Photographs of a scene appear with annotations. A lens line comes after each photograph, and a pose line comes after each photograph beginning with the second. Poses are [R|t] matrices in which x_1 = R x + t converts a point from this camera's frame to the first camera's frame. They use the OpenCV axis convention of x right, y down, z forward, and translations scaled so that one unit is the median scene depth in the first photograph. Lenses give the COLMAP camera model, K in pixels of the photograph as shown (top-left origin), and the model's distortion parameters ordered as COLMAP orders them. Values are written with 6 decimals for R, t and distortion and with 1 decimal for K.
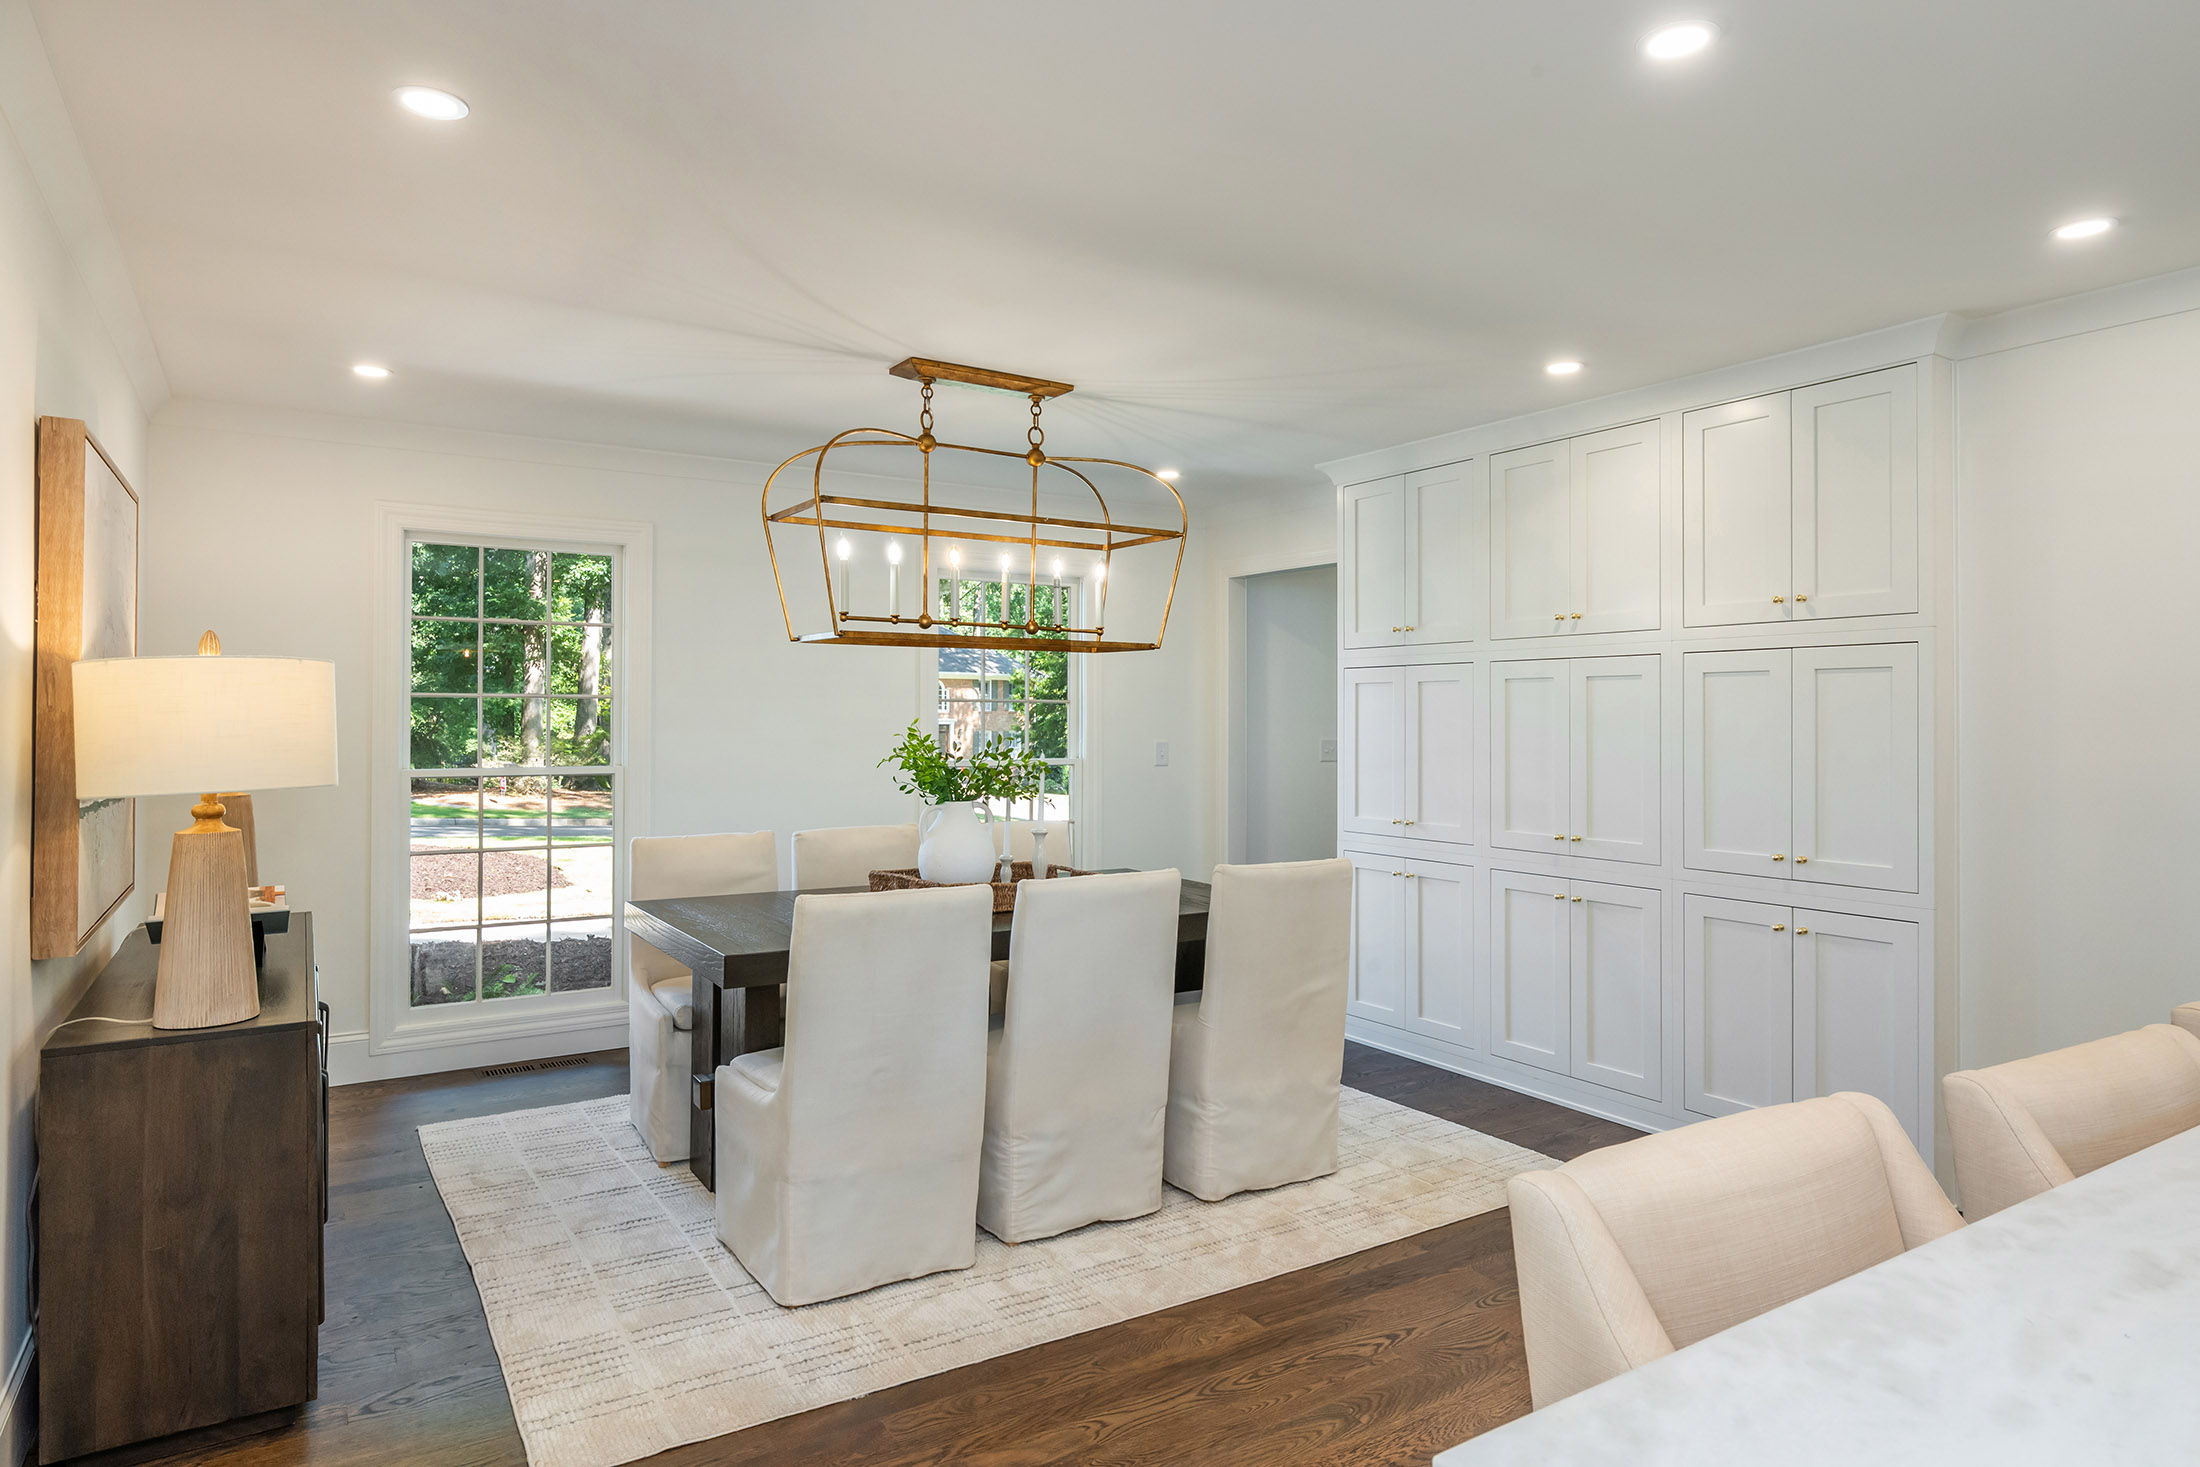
lens RADIAL K [[1260.2, 0, 1103.4], [0, 1260.2, 717.3], [0, 0, 1]] dist [0.007588, -0.000072]
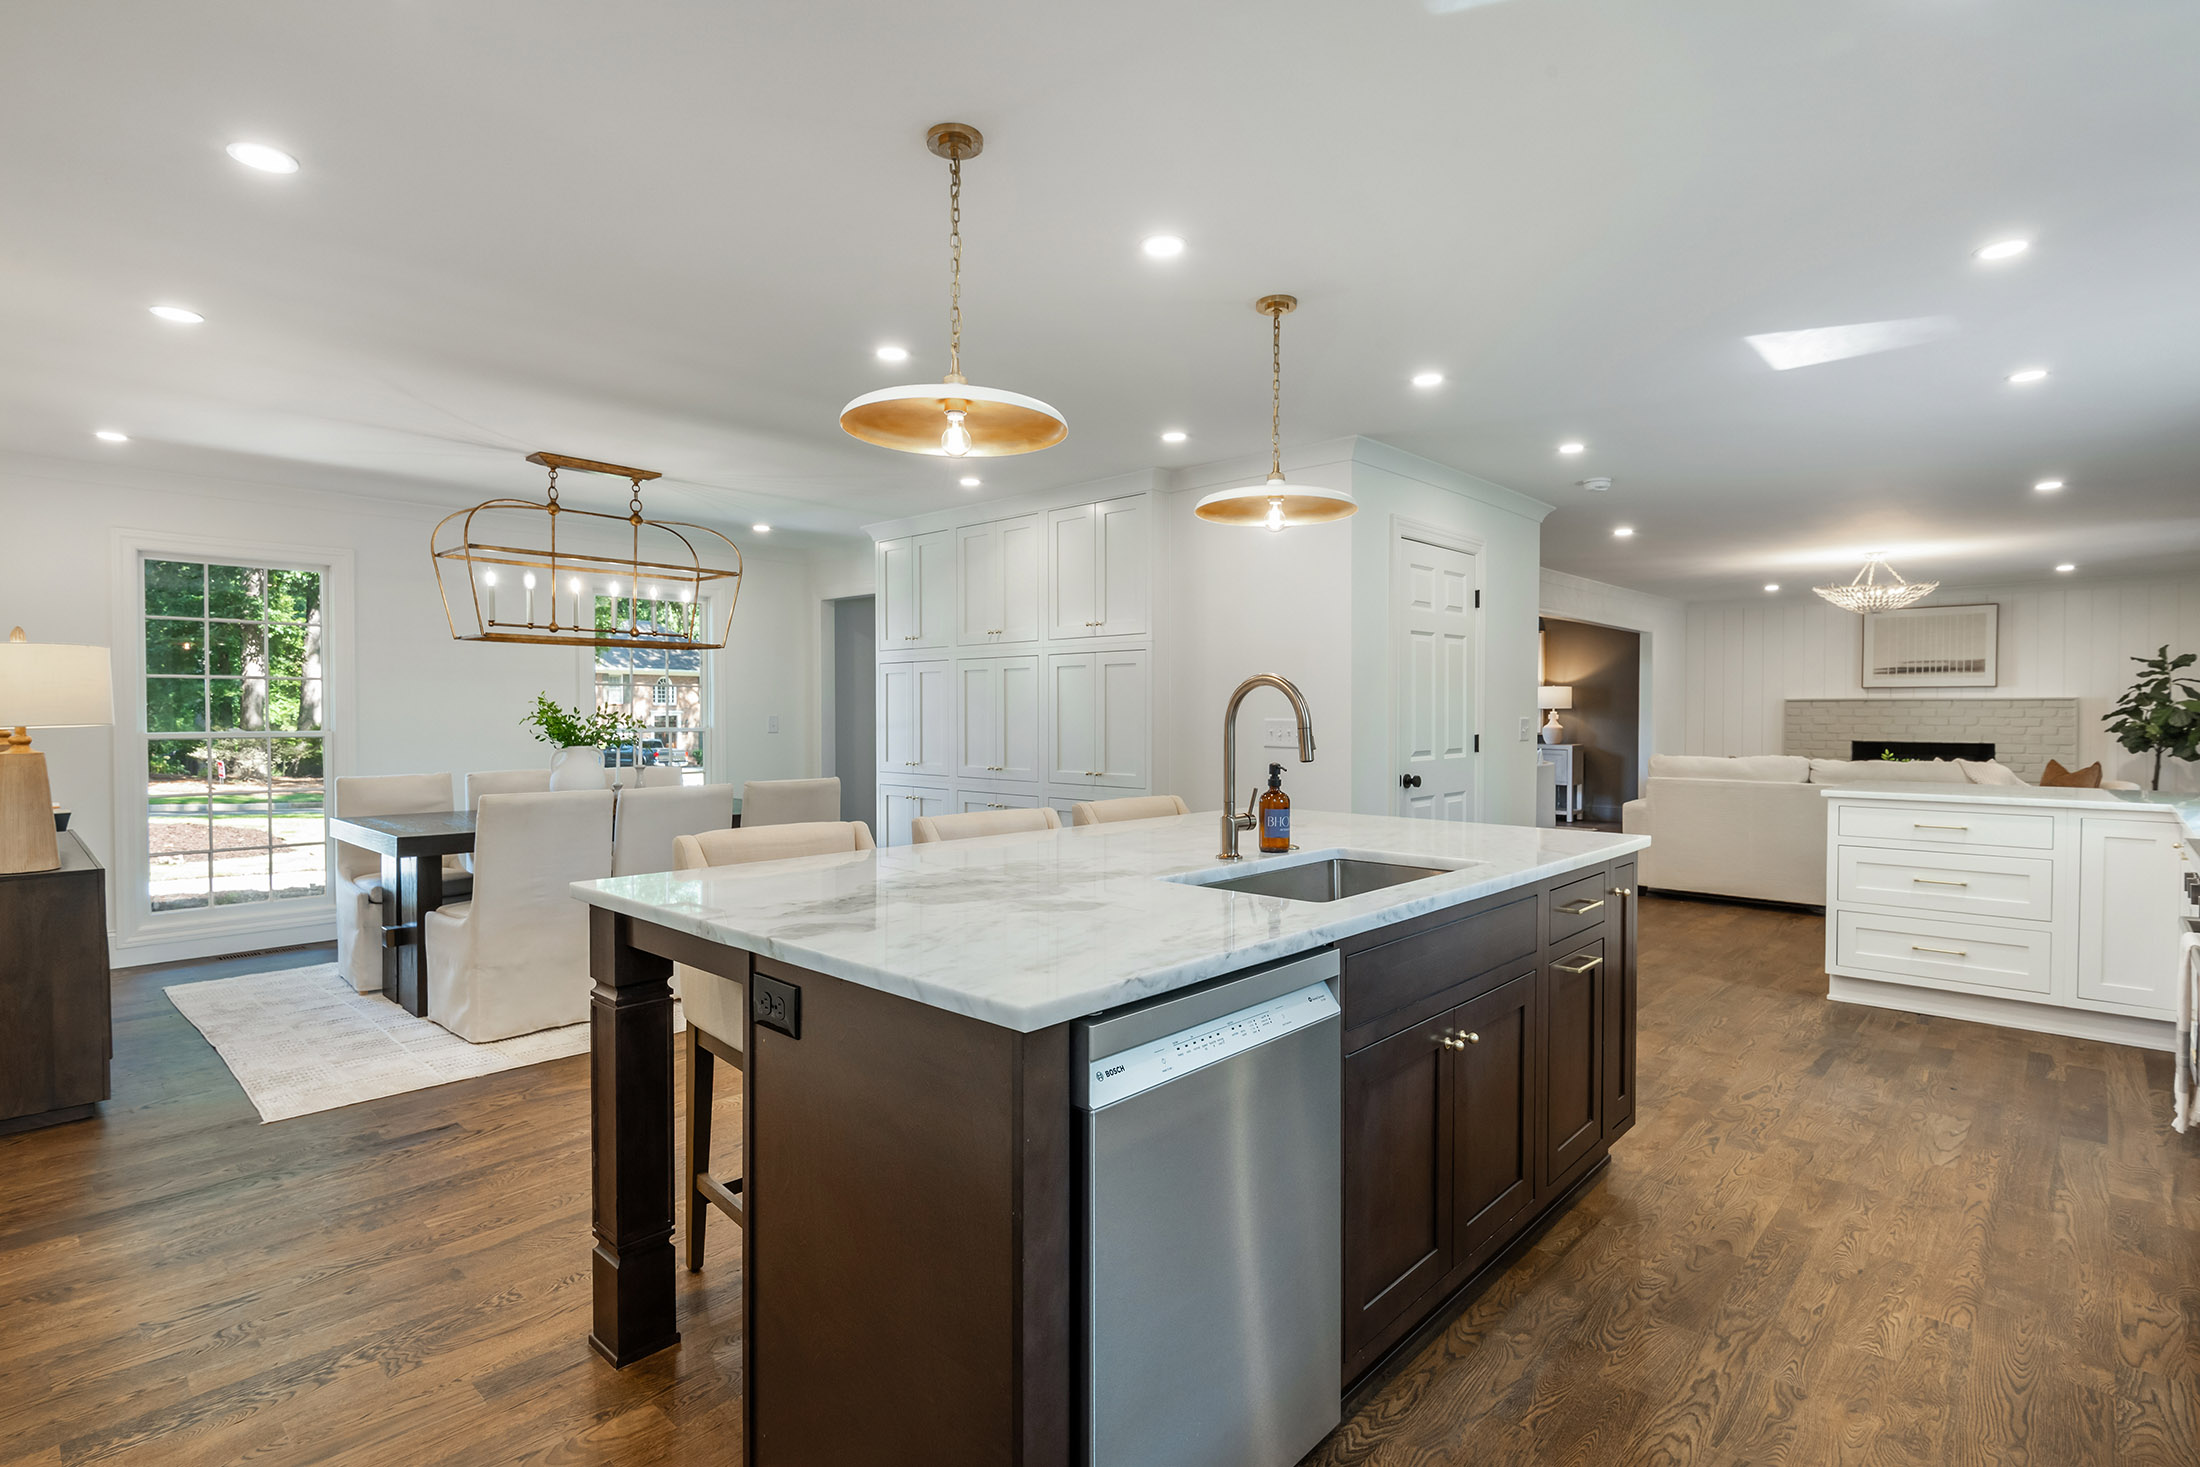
lens RADIAL K [[1062.4, 0, 1086.0], [0, 1062.4, 738.3], [0, 0, 1]] dist [0.006227, -0.003839]
pose [[0.971415, -0.006725, 0.237292, 0.167078], [0.000715, 0.999677, 0.025404, 0.023469], [-0.237386, -0.024508, 0.971106, -0.373044]]
